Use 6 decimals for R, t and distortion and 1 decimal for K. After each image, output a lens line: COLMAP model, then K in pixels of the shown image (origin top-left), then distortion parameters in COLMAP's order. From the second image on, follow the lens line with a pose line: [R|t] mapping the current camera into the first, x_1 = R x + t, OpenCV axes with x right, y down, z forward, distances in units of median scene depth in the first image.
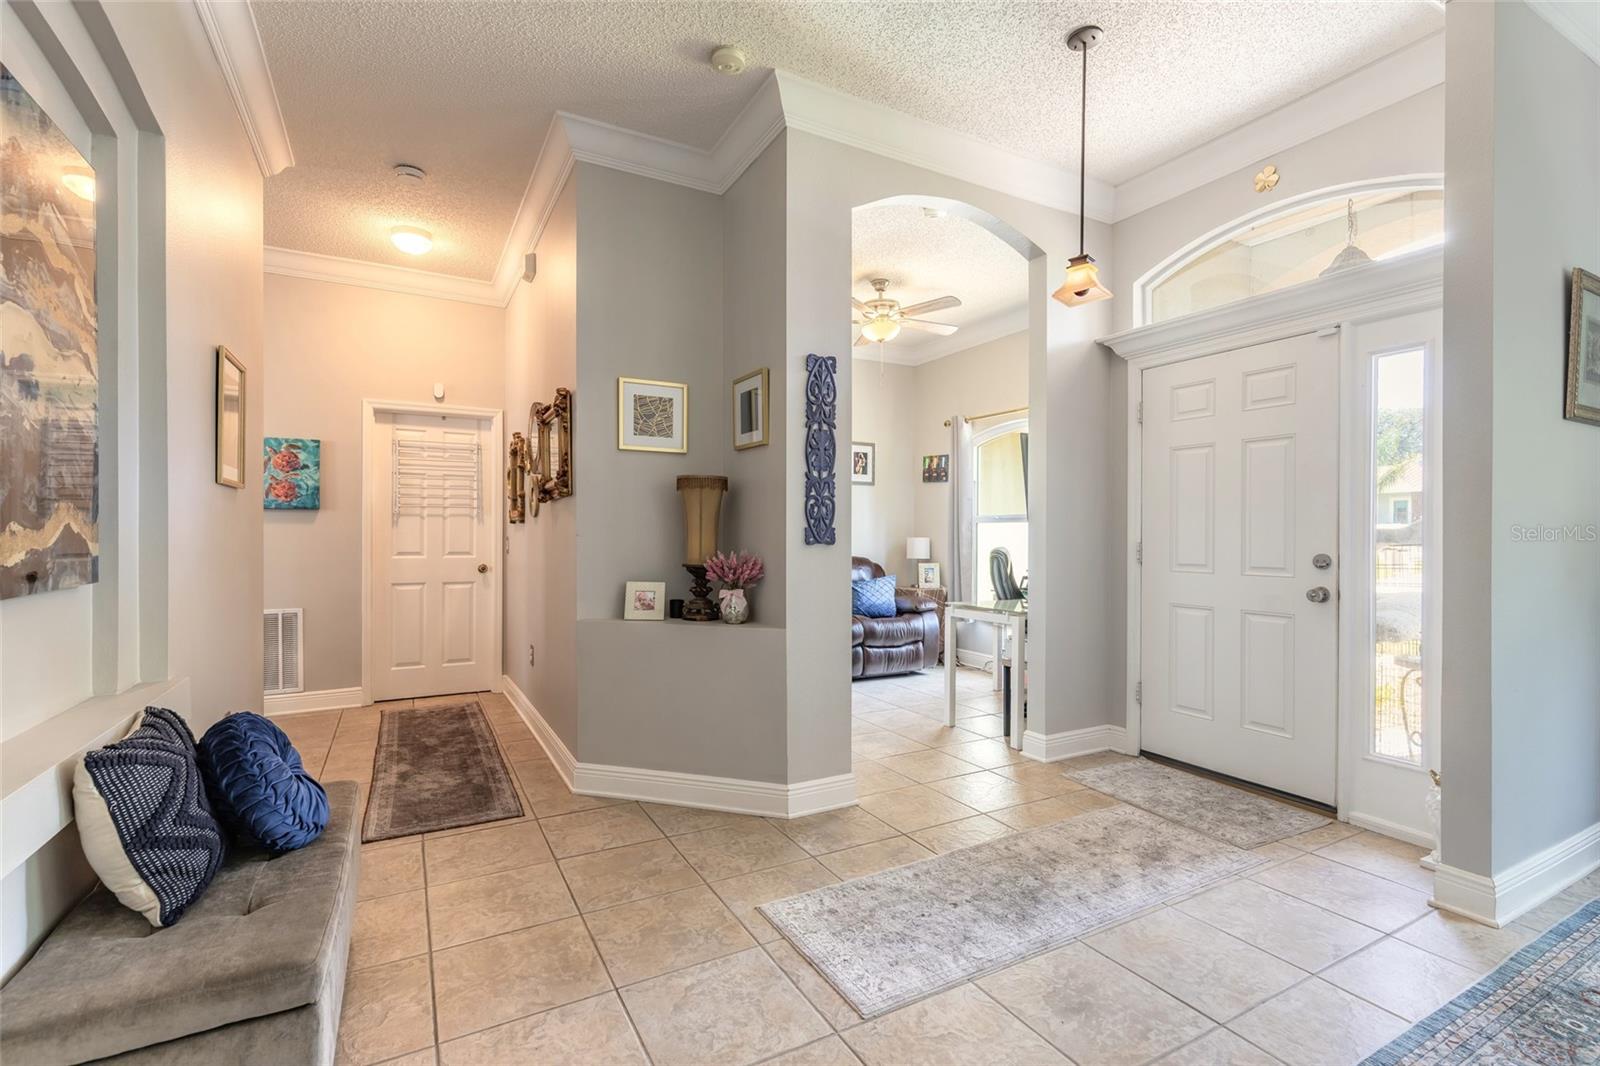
lens RADIAL K [[722.7, 0, 794.7], [0, 722.7, 535.7], [0, 0, 1]] dist [0.002893, -0.000698]
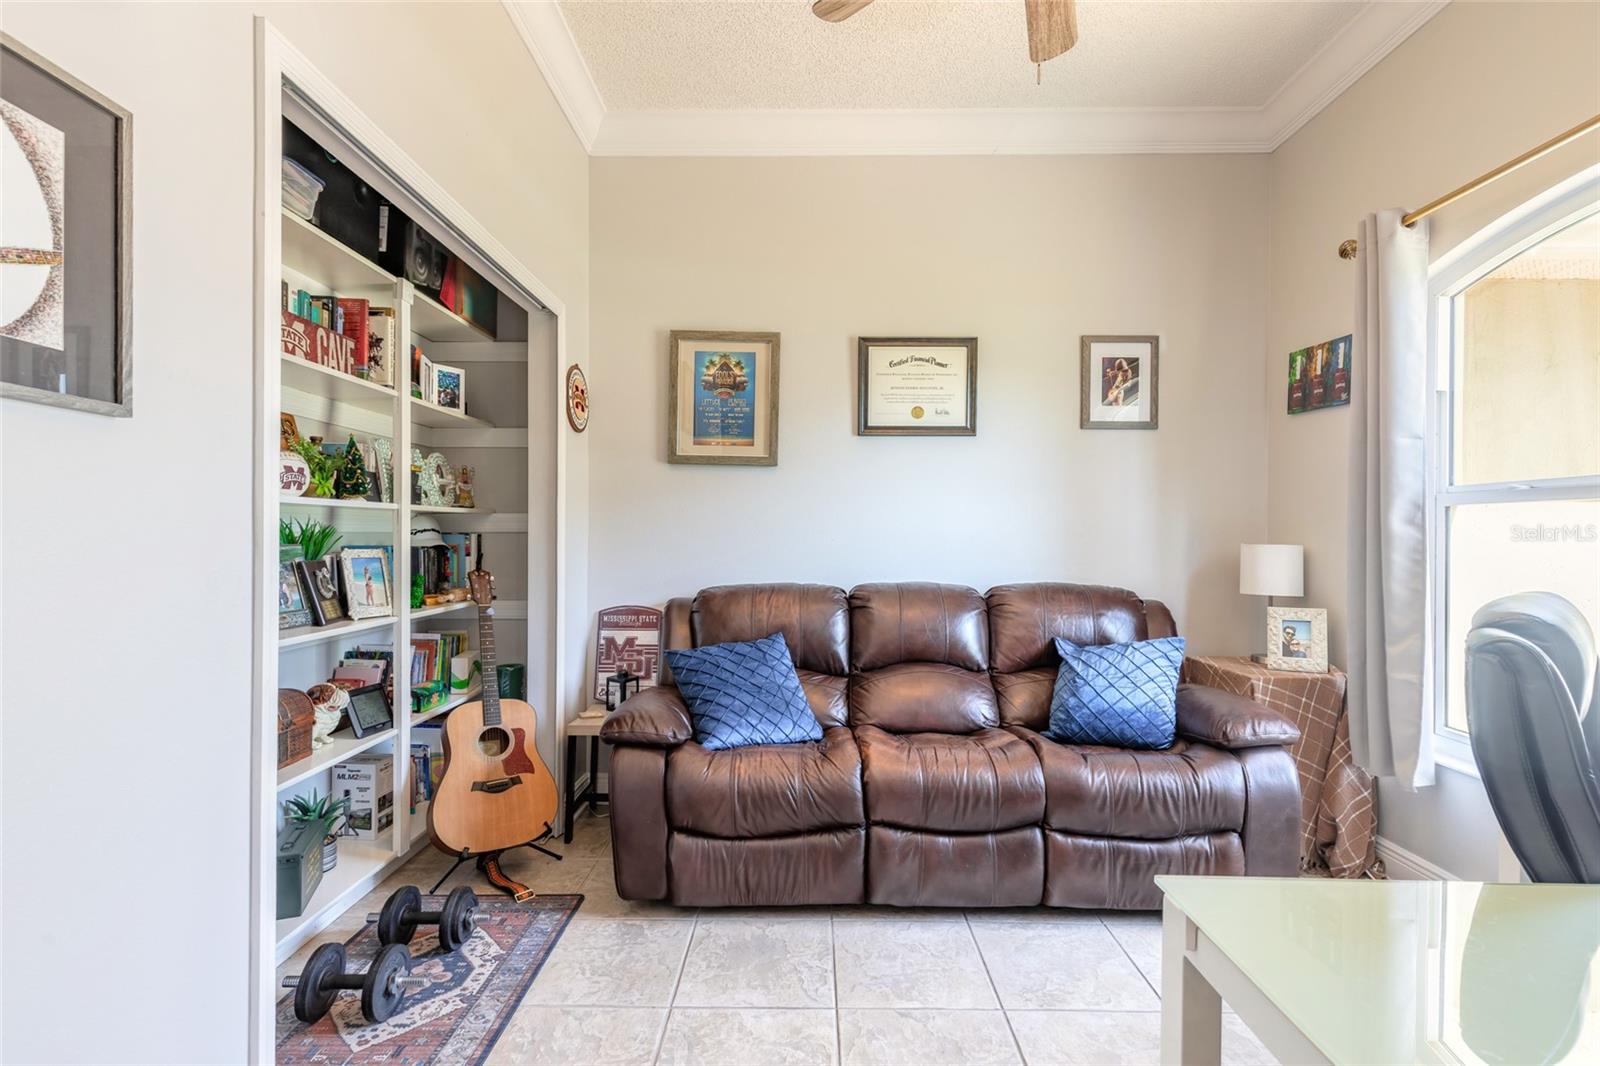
lens RADIAL K [[727.7, 0, 803.1], [0, 727.7, 537.4], [0, 0, 1]] dist [0.001072, -0.000493]
pose [[0.869504, 0.003029, -0.493917, 0.278085], [-0.003464, 0.999994, 0.000035, -0.001610], [0.493915, 0.001680, 0.869509, 0.960406]]
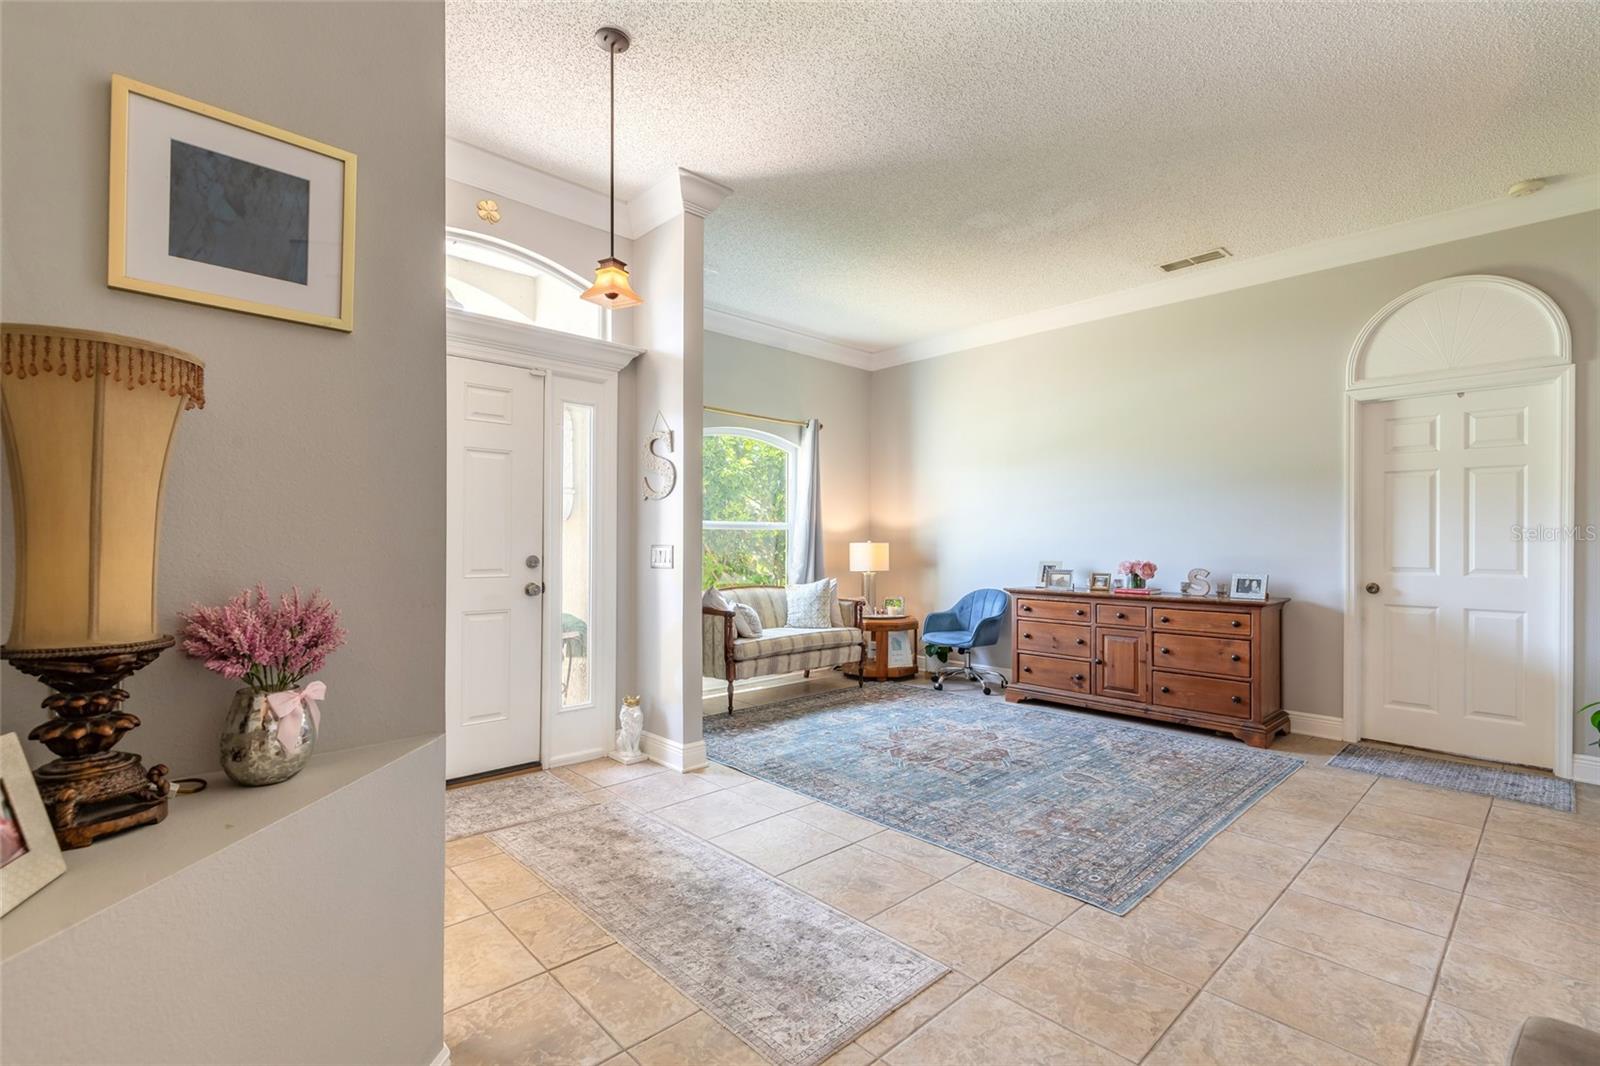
lens RADIAL K [[722.7, 0, 794.7], [0, 722.7, 535.7], [0, 0, 1]] dist [0.002893, -0.000698]
pose [[-0.248313, -0.000082, 0.968680, -0.466283], [-0.004163, 0.999991, -0.000983, -0.006711], [-0.968671, -0.004277, -0.248311, 0.752158]]
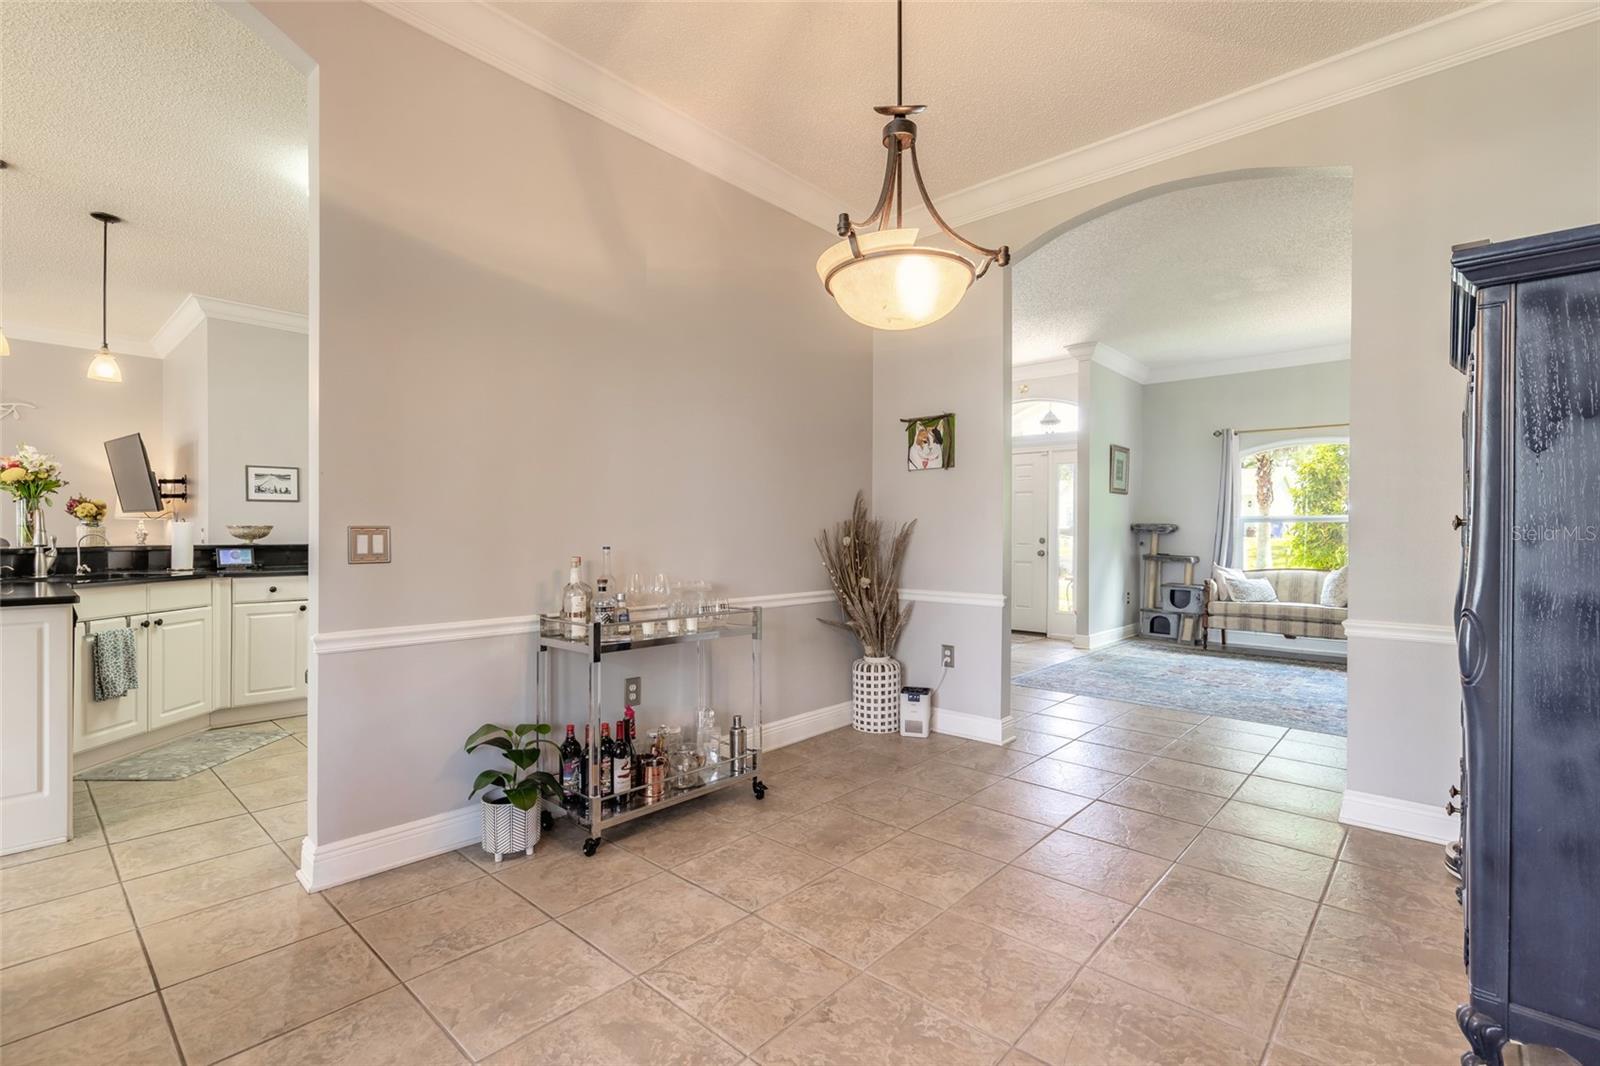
lens RADIAL K [[722.7, 0, 794.7], [0, 722.7, 535.7], [0, 0, 1]] dist [0.002893, -0.000698]
pose [[0.946110, -0.000028, 0.323845, -0.834422], [-0.001207, 0.999993, 0.003615, 0.008784], [-0.323843, -0.003811, 0.946103, -1.025006]]
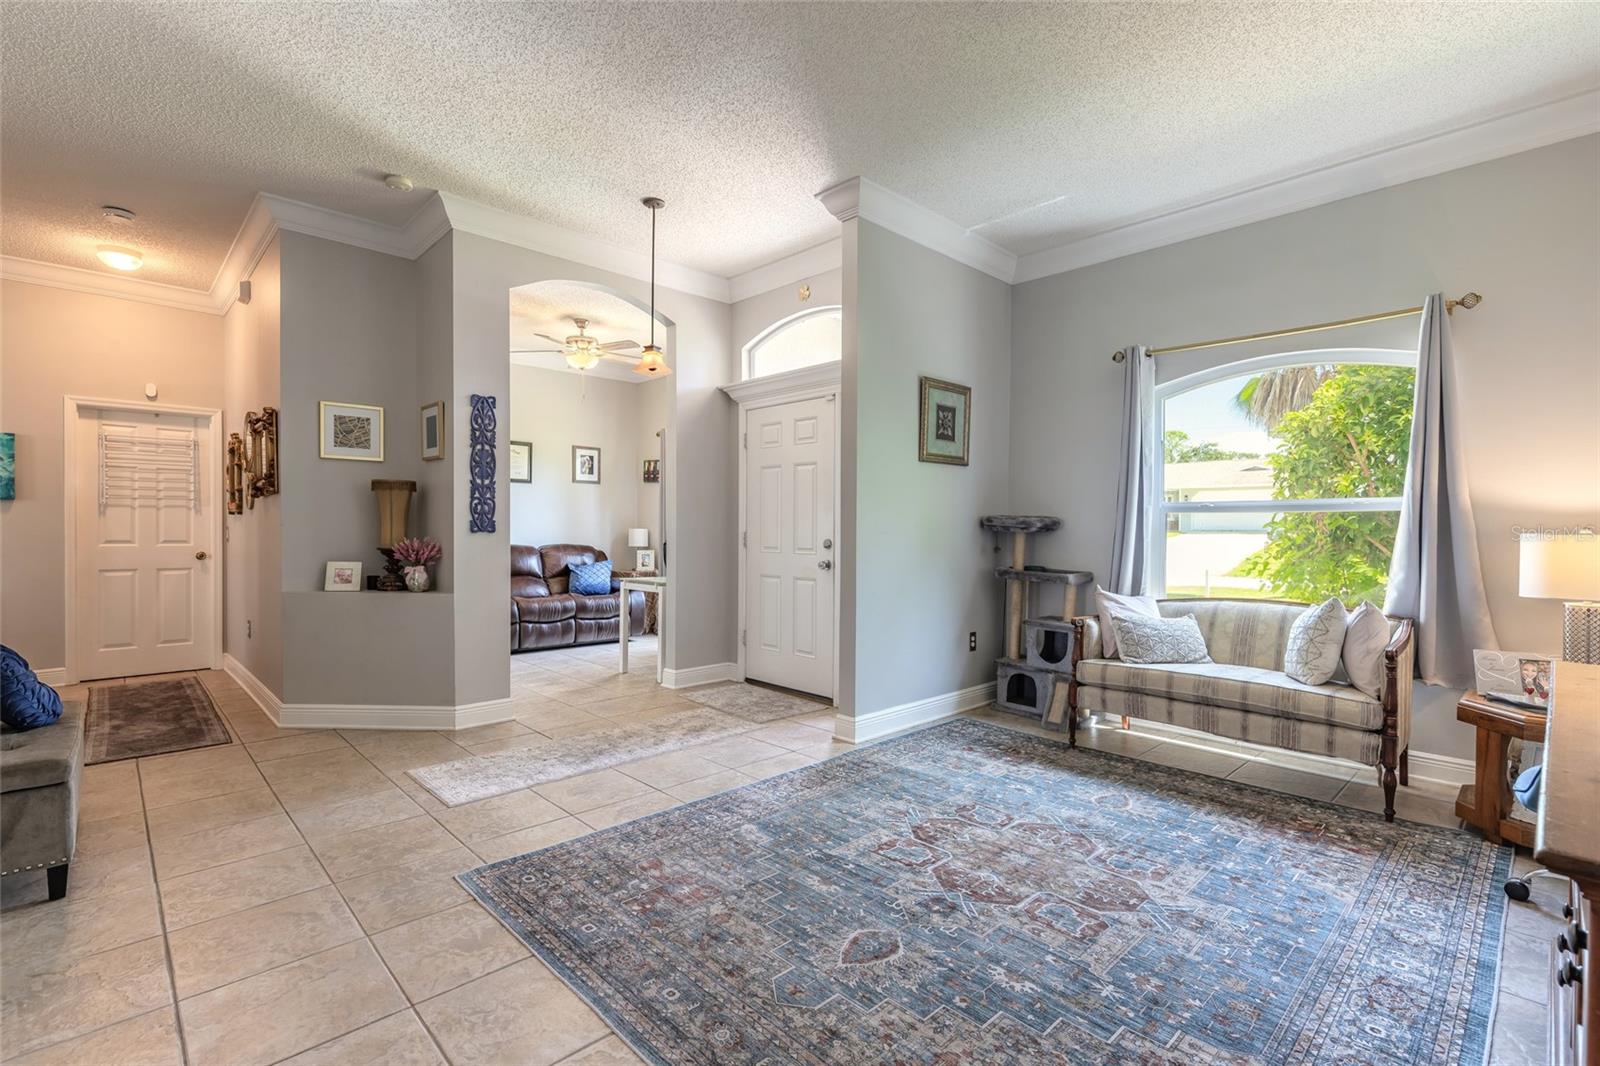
lens RADIAL K [[727.7, 0, 803.1], [0, 727.7, 537.4], [0, 0, 1]] dist [0.001072, -0.000493]
pose [[0.963764, 0.000019, 0.266756, 0.219465], [-0.003468, 0.999916, 0.012457, 0.001684], [-0.266733, -0.012931, 0.963684, -0.434886]]
